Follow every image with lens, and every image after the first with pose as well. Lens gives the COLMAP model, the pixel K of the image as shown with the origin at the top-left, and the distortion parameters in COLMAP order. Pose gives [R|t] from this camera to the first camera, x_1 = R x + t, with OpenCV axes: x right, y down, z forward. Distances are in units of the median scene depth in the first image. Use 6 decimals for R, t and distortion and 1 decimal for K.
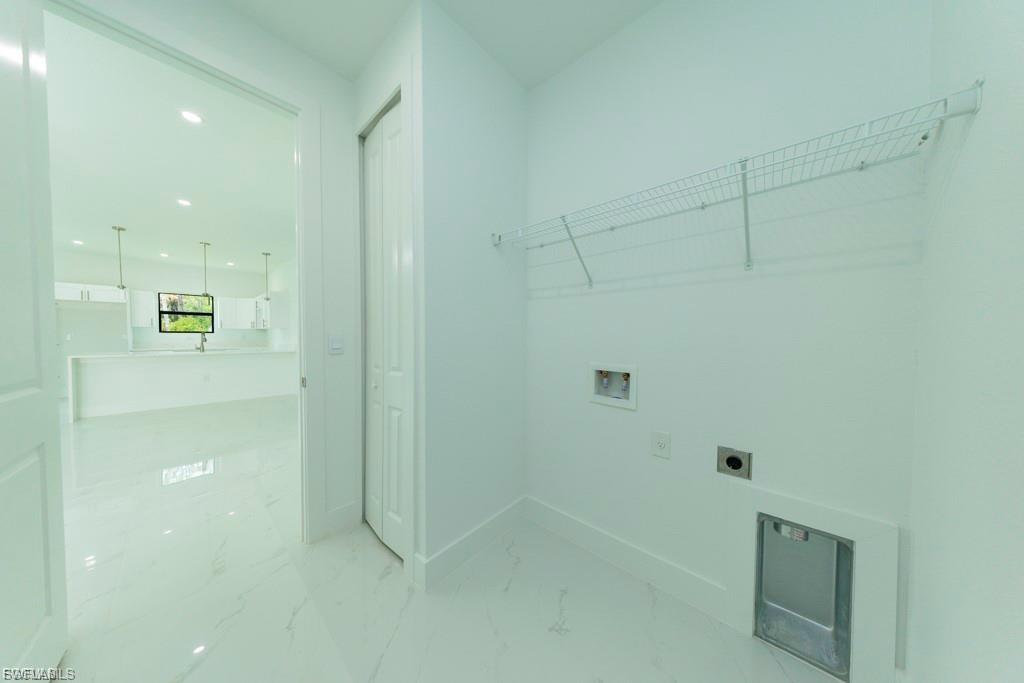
lens RADIAL K [[285.9, 0, 514.5], [0, 285.9, 336.4], [0, 0, 1]] dist [-0.000598, -0.000025]
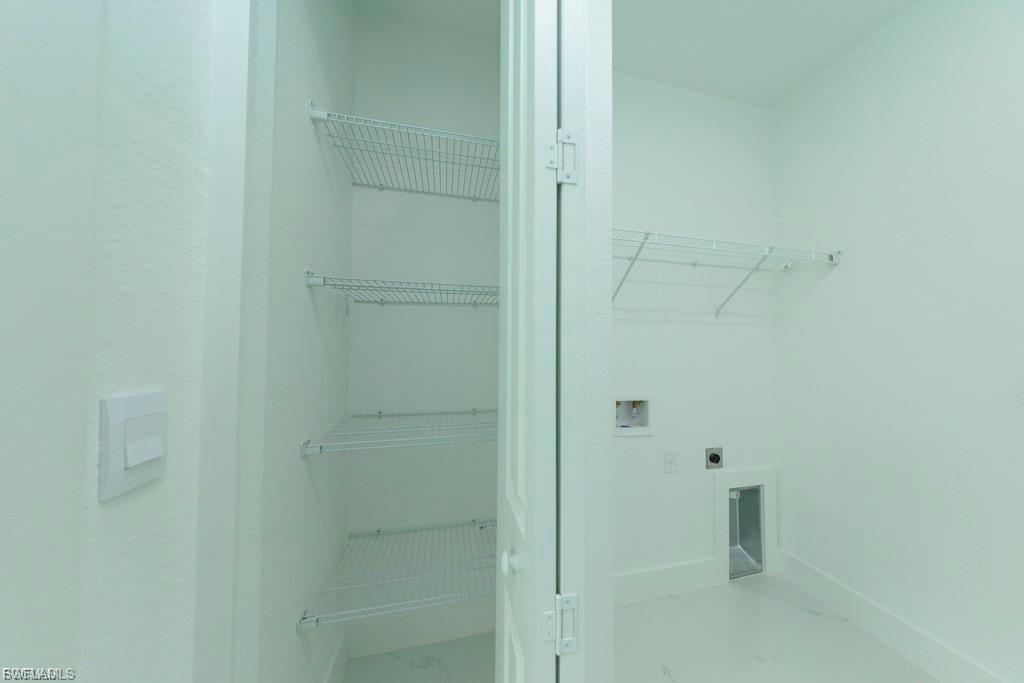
lens RADIAL K [[294.8, 0, 512.1], [0, 294.8, 343.9], [0, 0, 1]] dist [-0.001036, -0.000045]
pose [[0.600032, 0.032128, 0.799331, -0.811787], [-0.002309, 0.999259, -0.038431, -0.038291], [-0.799973, 0.021214, 0.599661, 0.794412]]
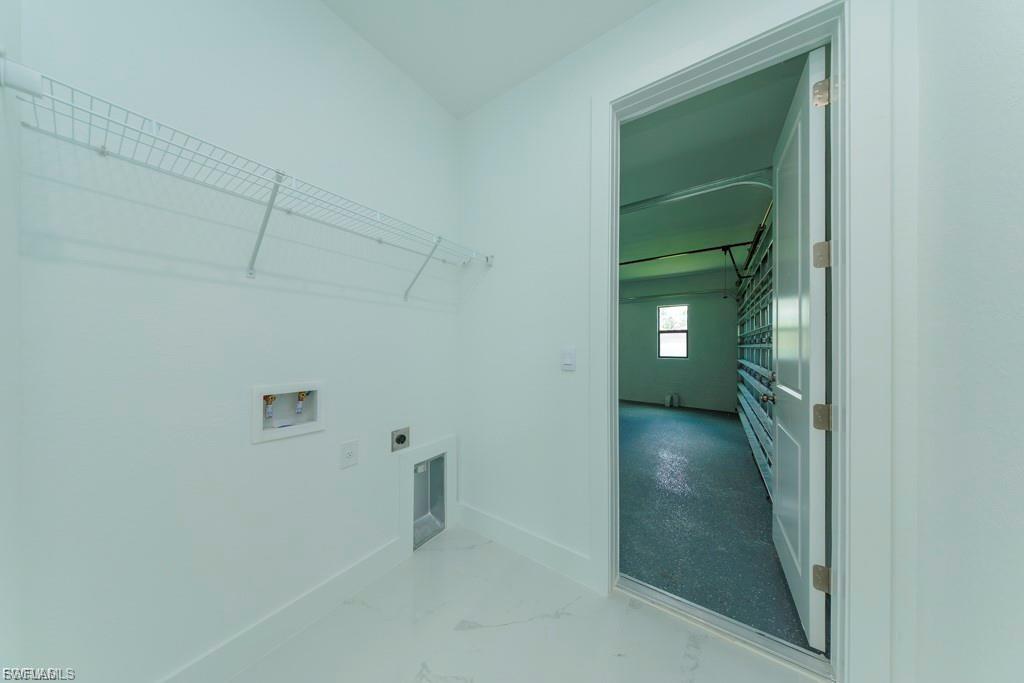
lens RADIAL K [[296.6, 0, 516.3], [0, 296.6, 345.7], [0, 0, 1]] dist [0.026166, -0.000010]
pose [[-0.119525, 0.000618, 0.992831, -0.622010], [0.007948, 0.999968, 0.000335, -0.003240], [-0.992799, 0.007931, -0.119526, 0.534085]]
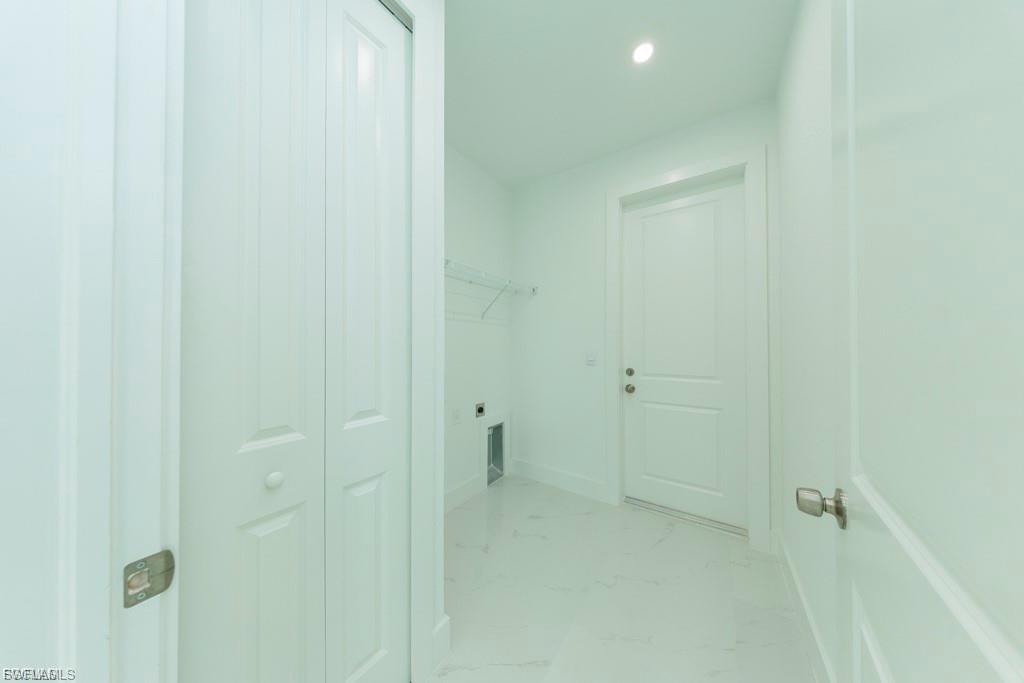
lens RADIAL K [[294.8, 0, 512.1], [0, 294.8, 343.9], [0, 0, 1]] dist [-0.001036, -0.000045]
pose [[-0.091331, 0.015094, 0.995706, -1.216313], [0.013221, 0.999815, -0.013944, -0.008015], [-0.995733, 0.011891, -0.091514, 0.831422]]
